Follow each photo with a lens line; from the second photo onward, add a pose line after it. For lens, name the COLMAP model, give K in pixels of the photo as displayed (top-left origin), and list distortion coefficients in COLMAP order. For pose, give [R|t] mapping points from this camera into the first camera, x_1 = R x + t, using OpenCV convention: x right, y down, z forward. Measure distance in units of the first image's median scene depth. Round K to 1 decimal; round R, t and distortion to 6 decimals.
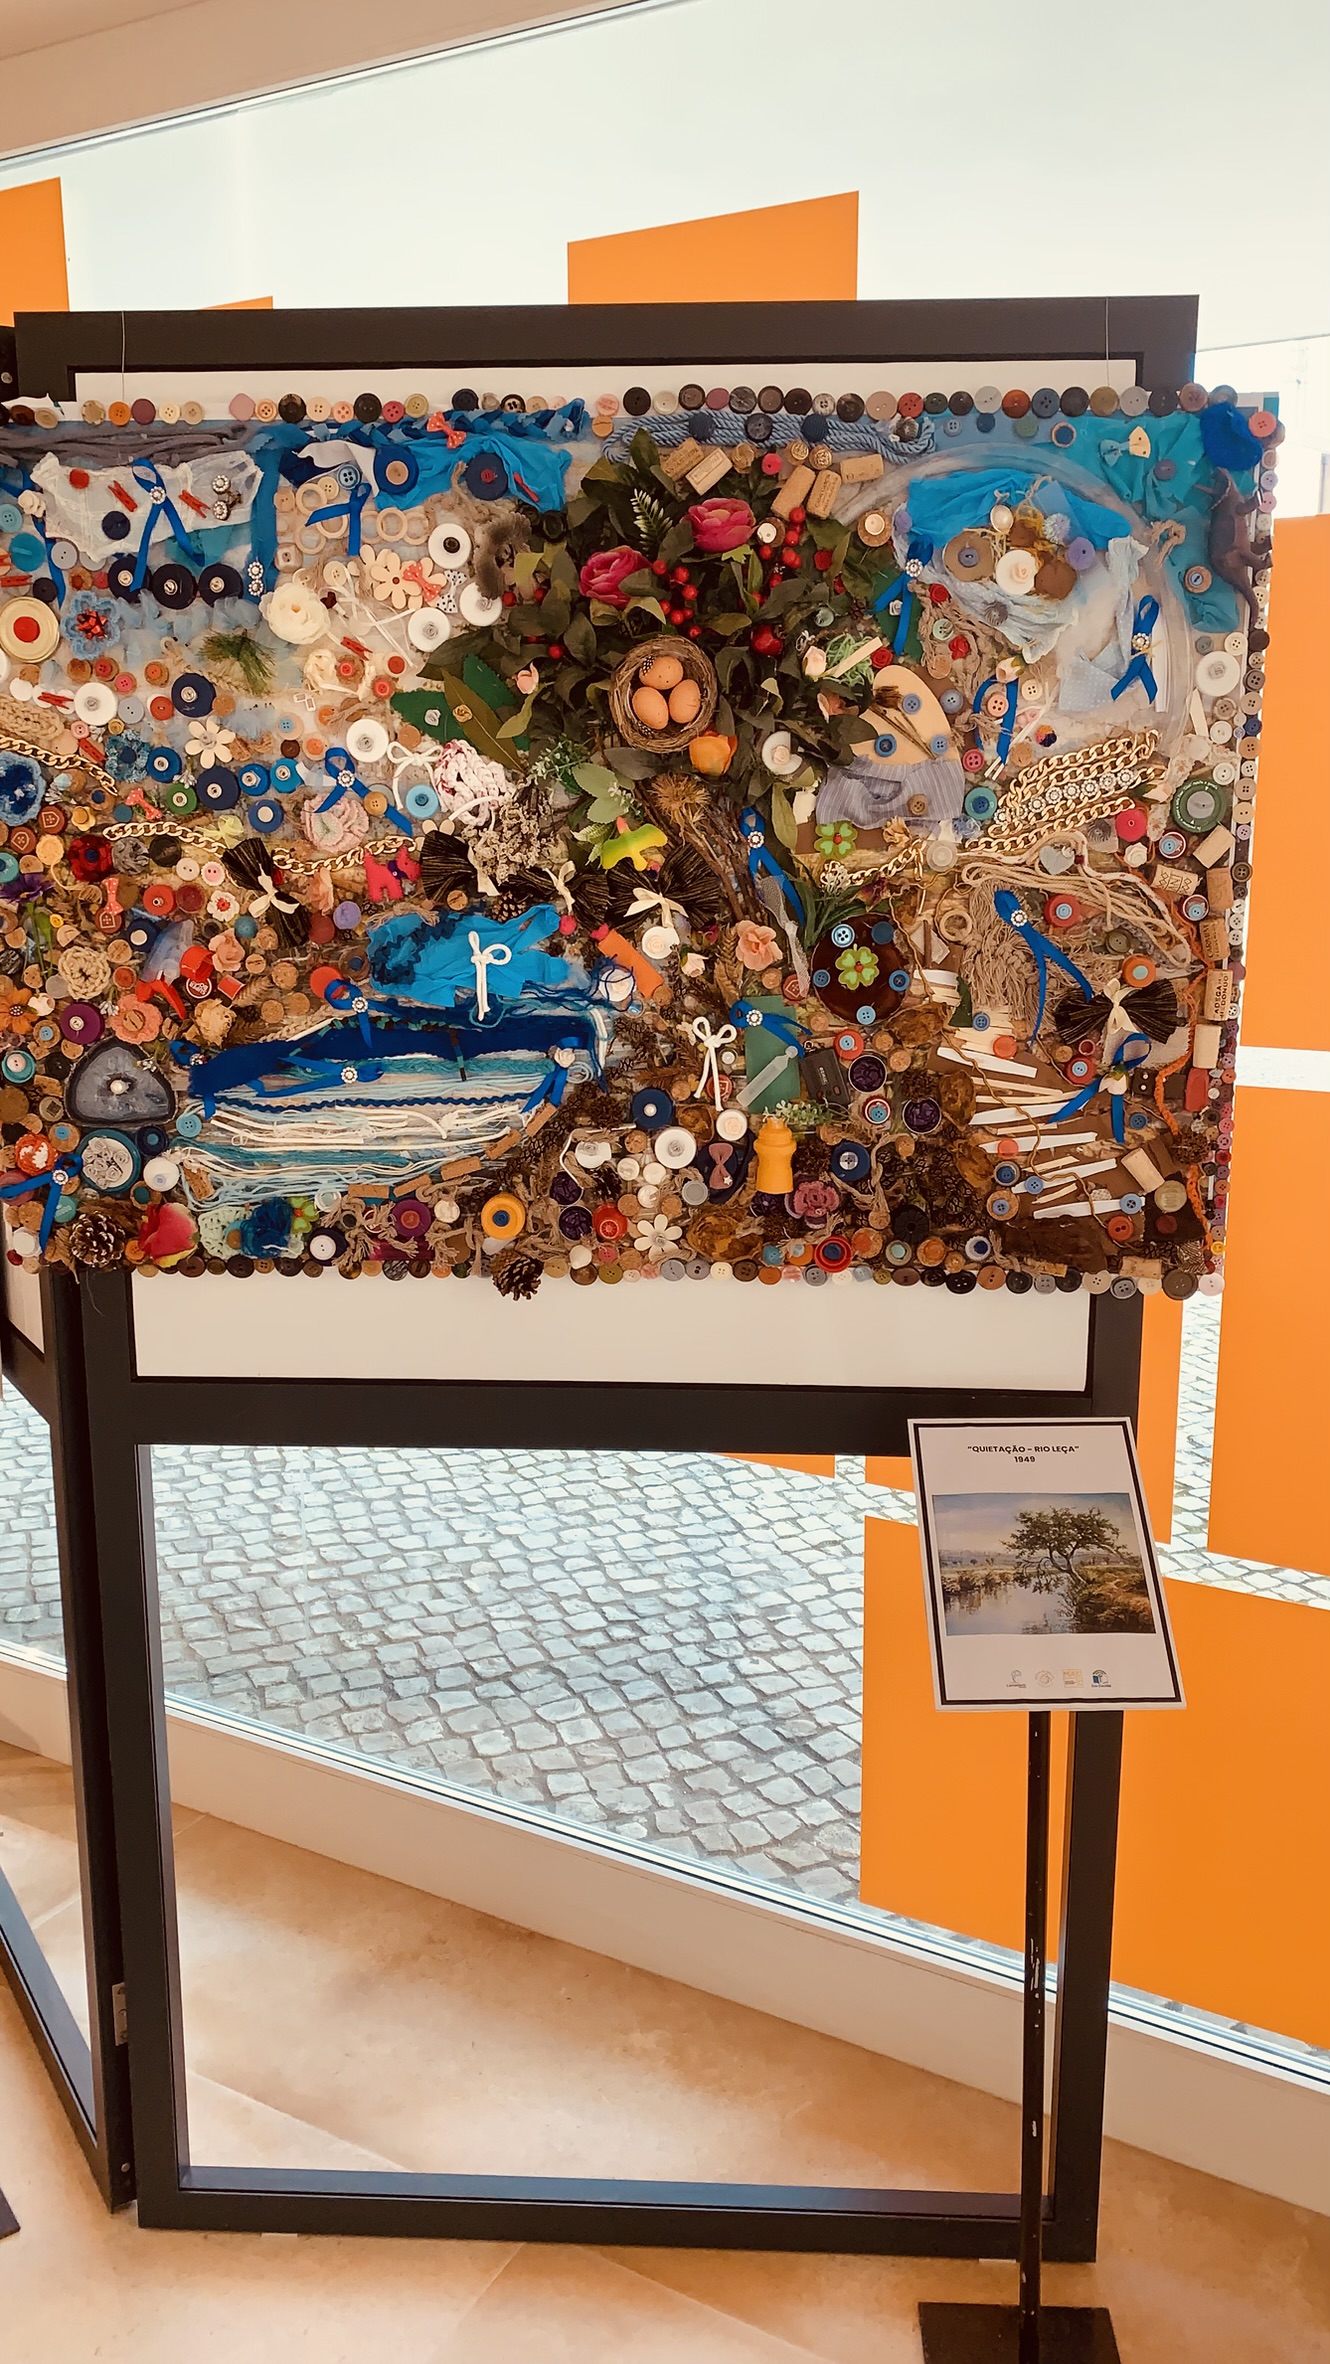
lens RADIAL K [[1840.3, 0, 665.0], [0, 1840.3, 1182.0], [0, 0, 1]] dist [0.094109, -0.233001]
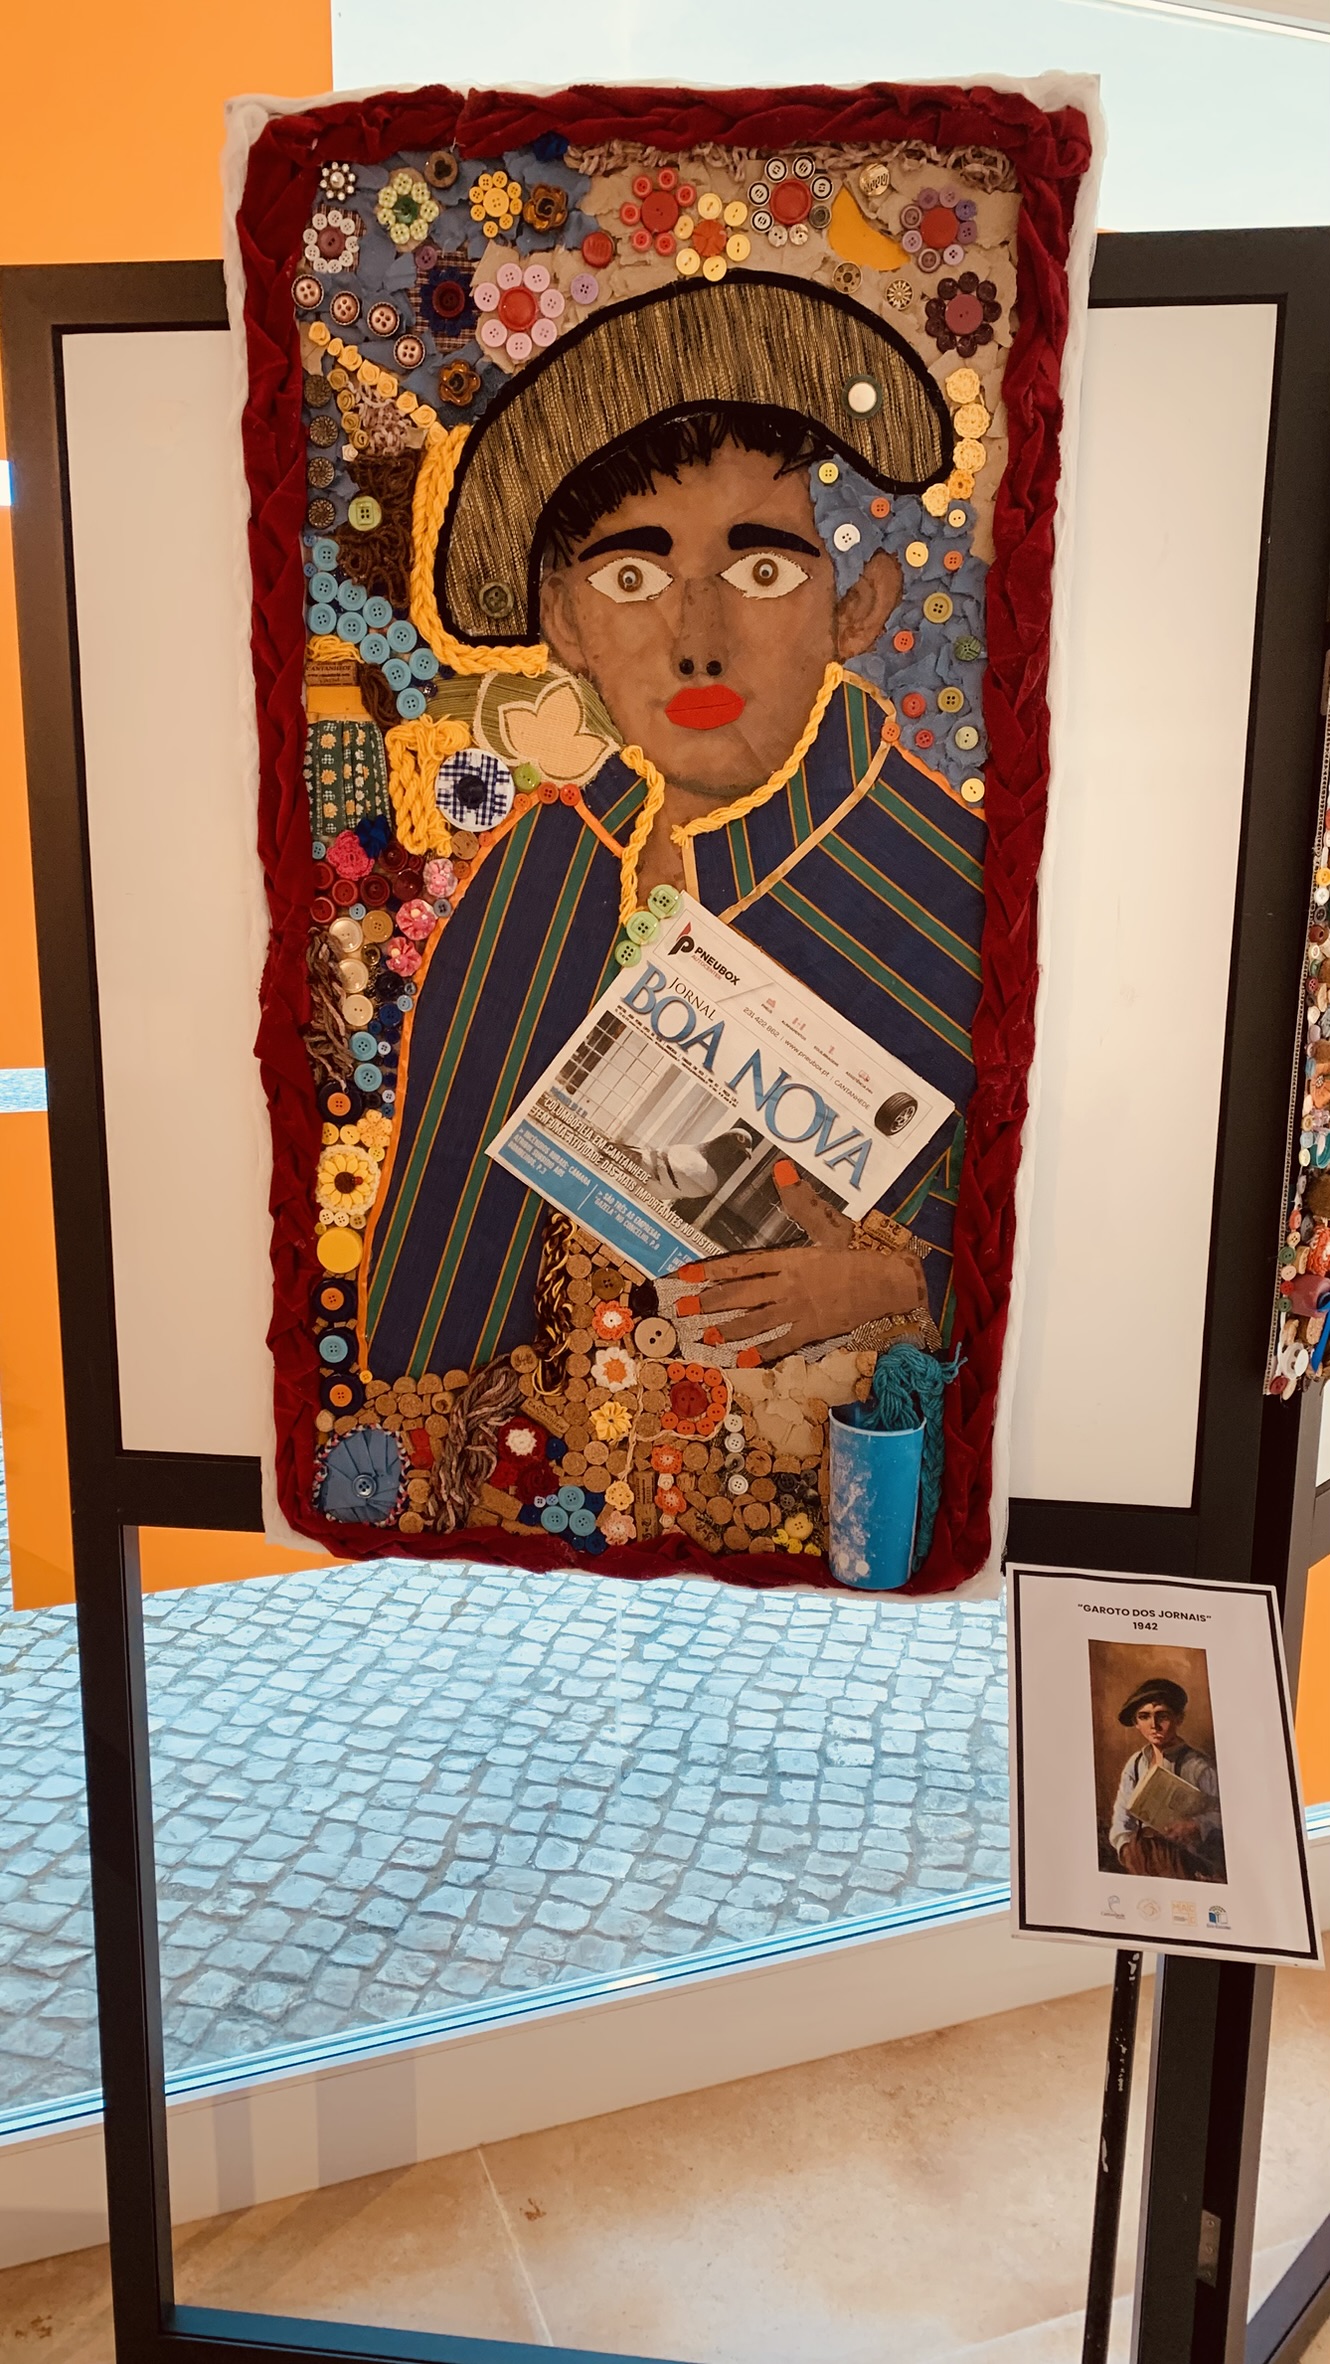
lens RADIAL K [[1840.3, 0, 665.0], [0, 1840.3, 1182.0], [0, 0, 1]] dist [0.094109, -0.233001]
pose [[0.631312, -0.146180, 0.761628, -0.605097], [0.146970, 0.986830, 0.067580, -0.070787], [-0.761476, 0.069273, 0.644481, 0.365657]]
